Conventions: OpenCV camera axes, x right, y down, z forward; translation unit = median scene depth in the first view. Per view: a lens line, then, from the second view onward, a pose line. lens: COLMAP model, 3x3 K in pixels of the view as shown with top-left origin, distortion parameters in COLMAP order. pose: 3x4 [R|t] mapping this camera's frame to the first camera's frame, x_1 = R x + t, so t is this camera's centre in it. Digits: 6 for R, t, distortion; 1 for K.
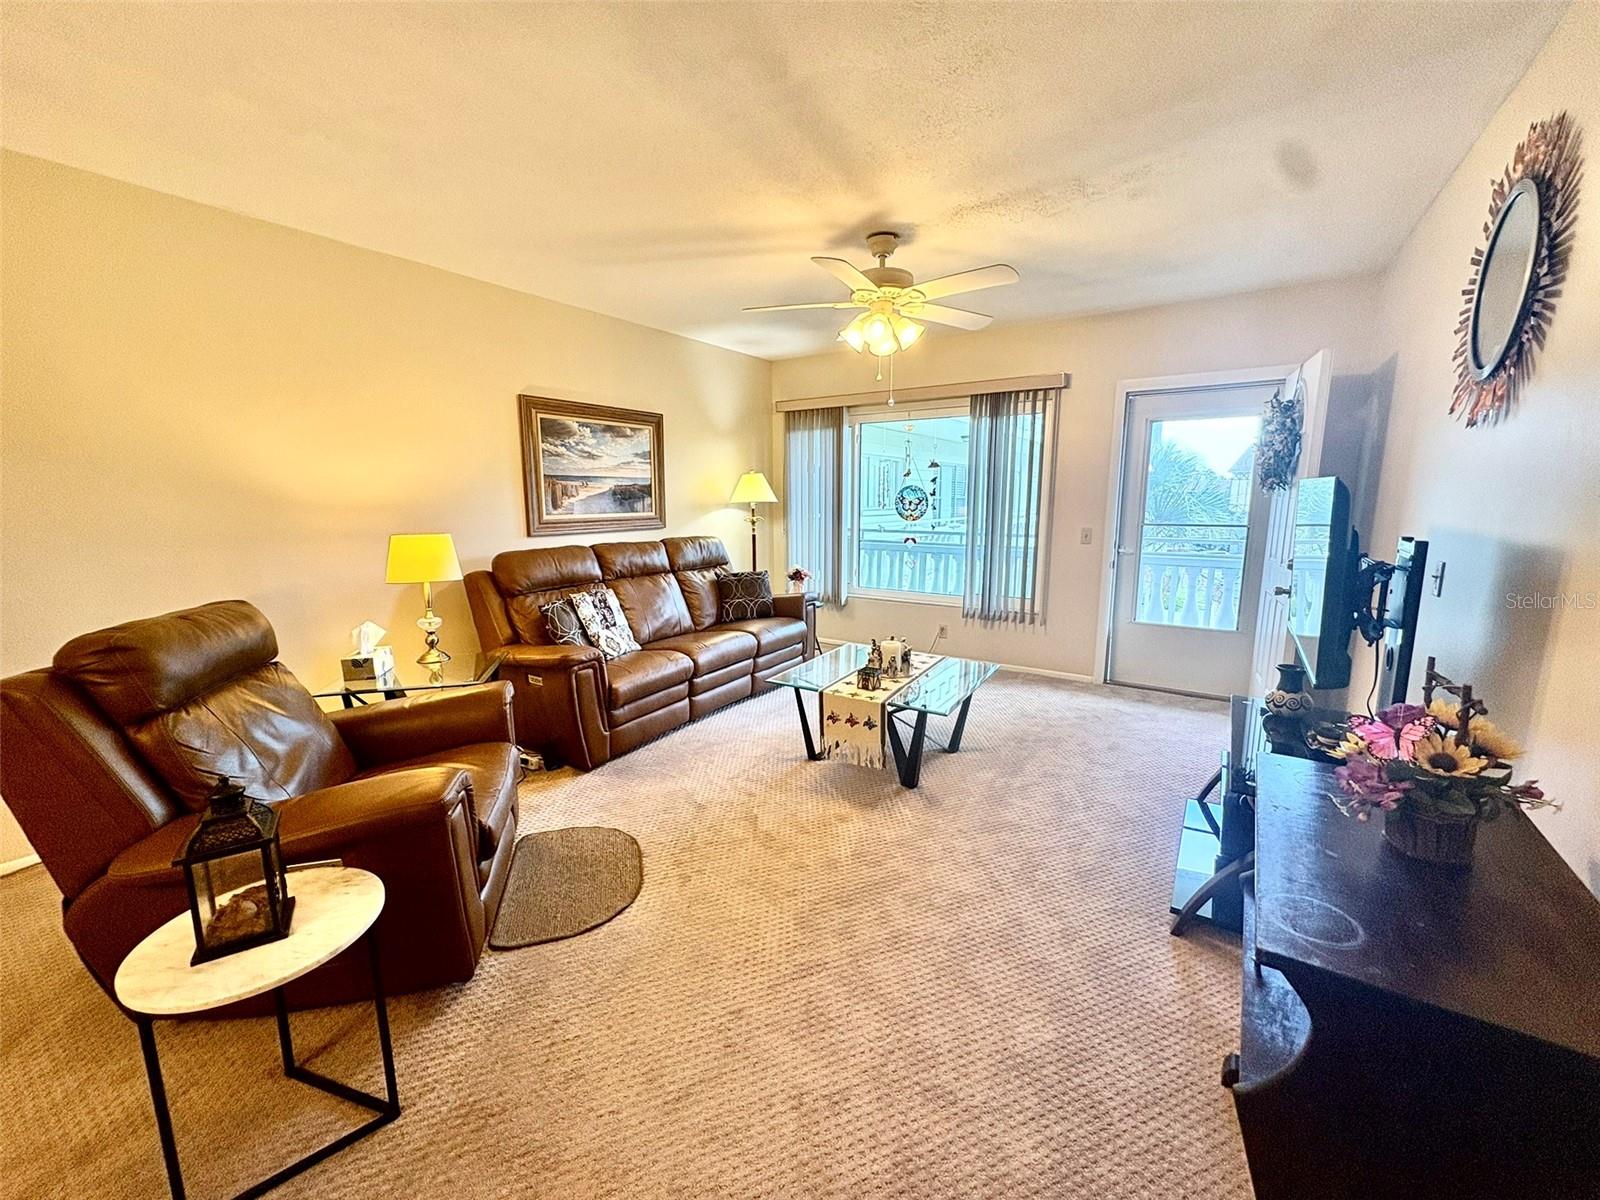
lens RADIAL K [[638.0, 0, 796.1], [0, 638.0, 603.1], [0, 0, 1]] dist [-0.000231, 0.000784]
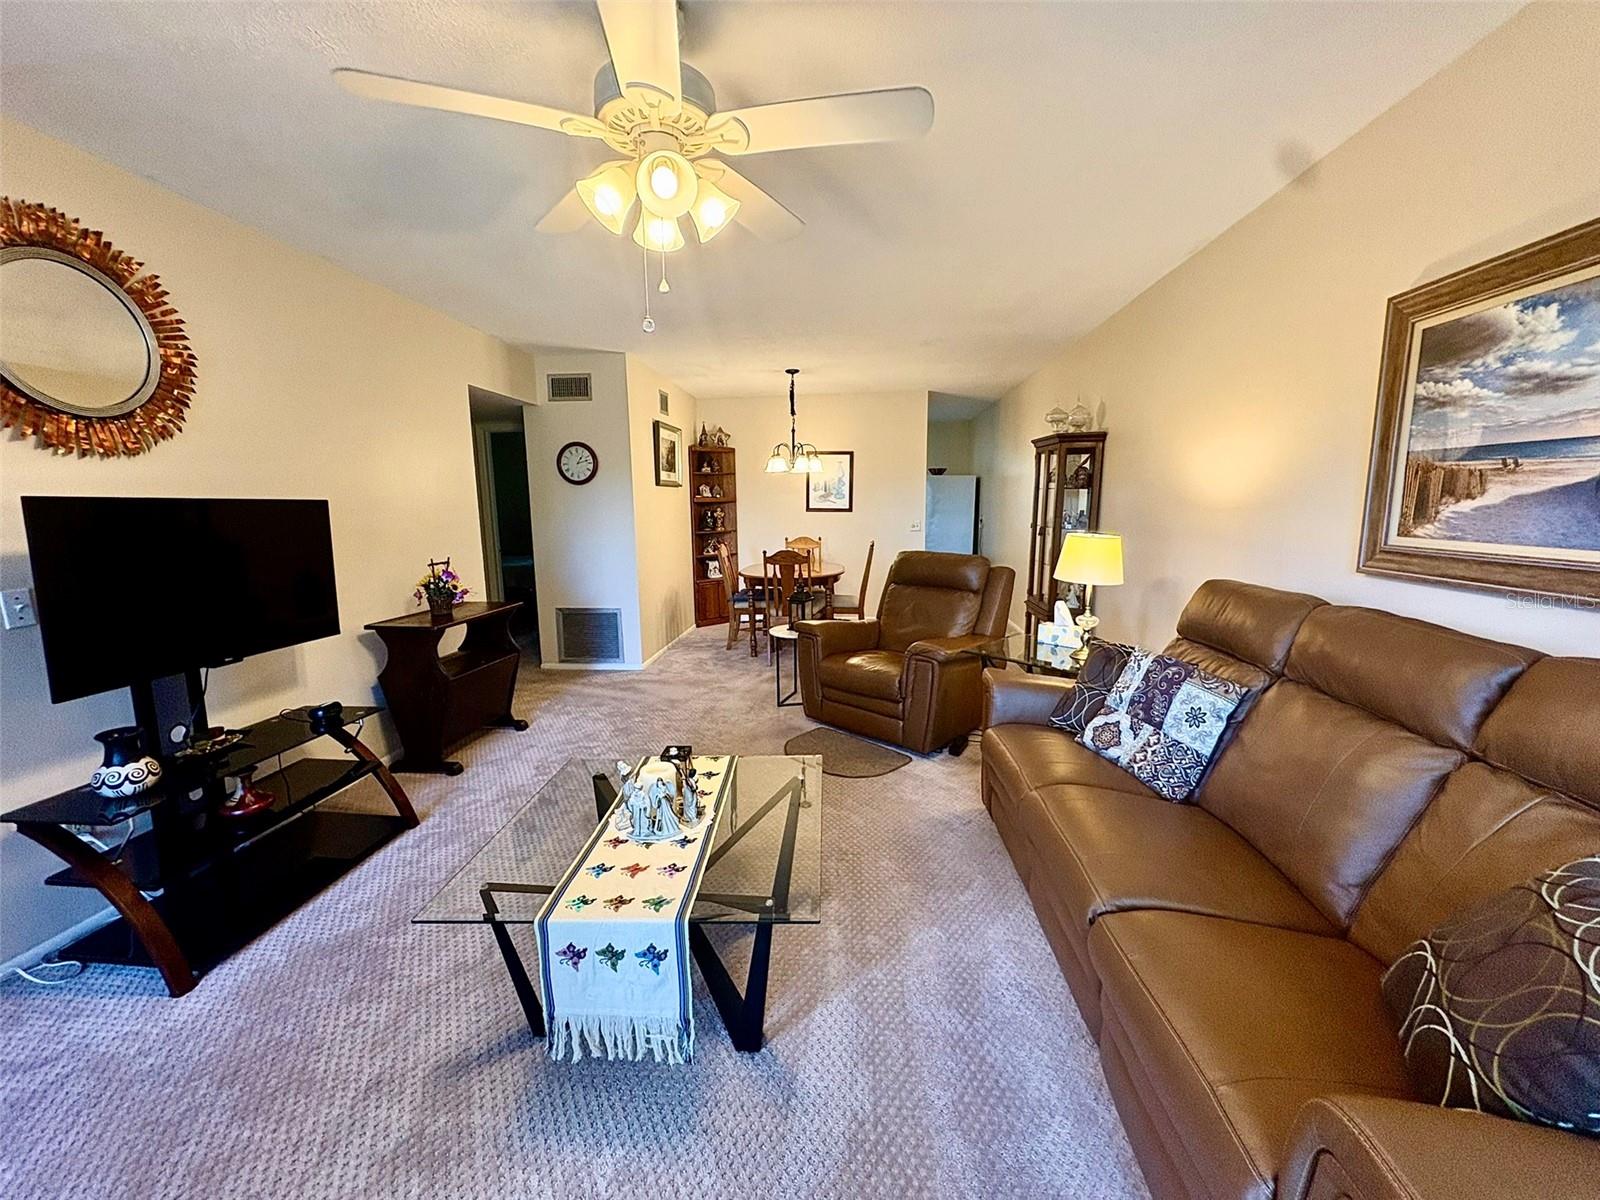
lens RADIAL K [[638.0, 0, 798.1], [0, 638.0, 598.6], [0, 0, 1]] dist [-0.000231, 0.000784]
pose [[-0.878677, 0.085406, -0.469716, 0.225662], [-0.067345, 0.951858, 0.299050, -0.197710], [0.472644, 0.294401, -0.830624, 1.150052]]
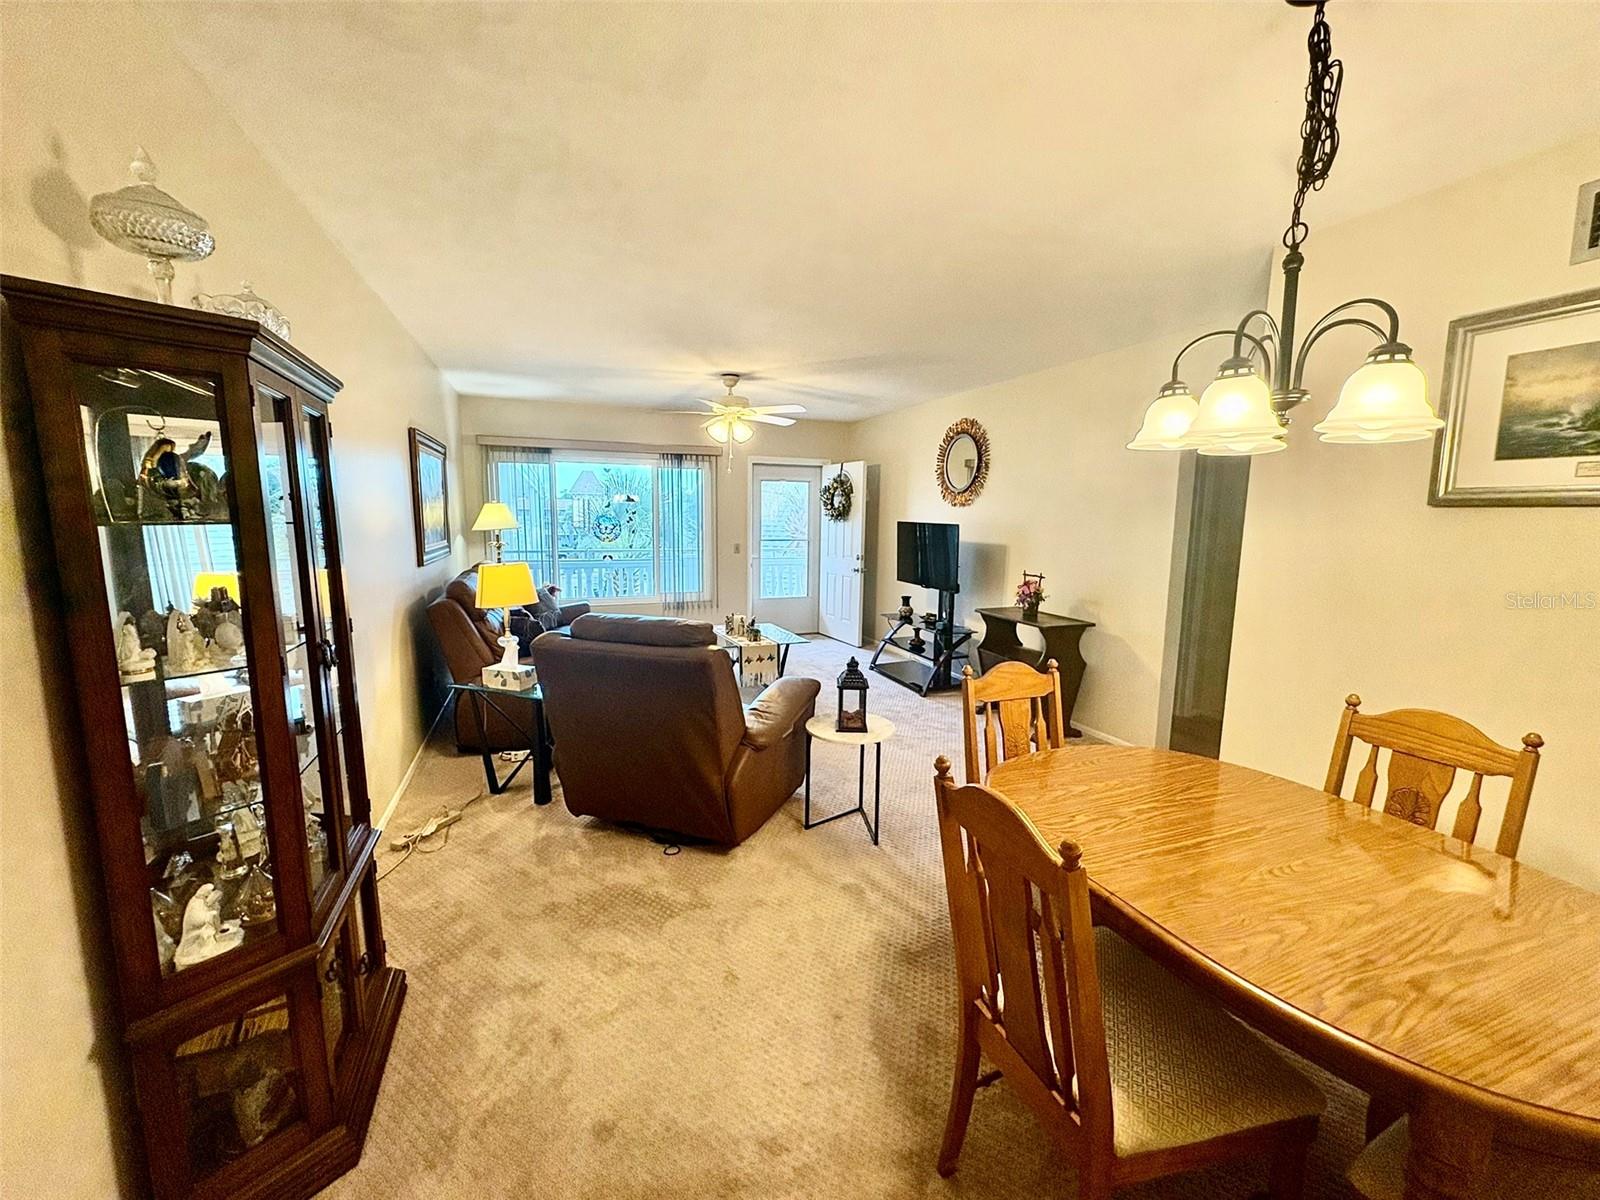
lens RADIAL K [[638.0, 0, 812.4], [0, 638.0, 595.9], [0, 0, 1]] dist [-0.000231, 0.000784]
pose [[0.575561, -0.094460, 0.812285, -0.823901], [0.125425, 0.991750, 0.026458, -0.006528], [-0.808083, 0.086653, 0.582660, -0.080641]]
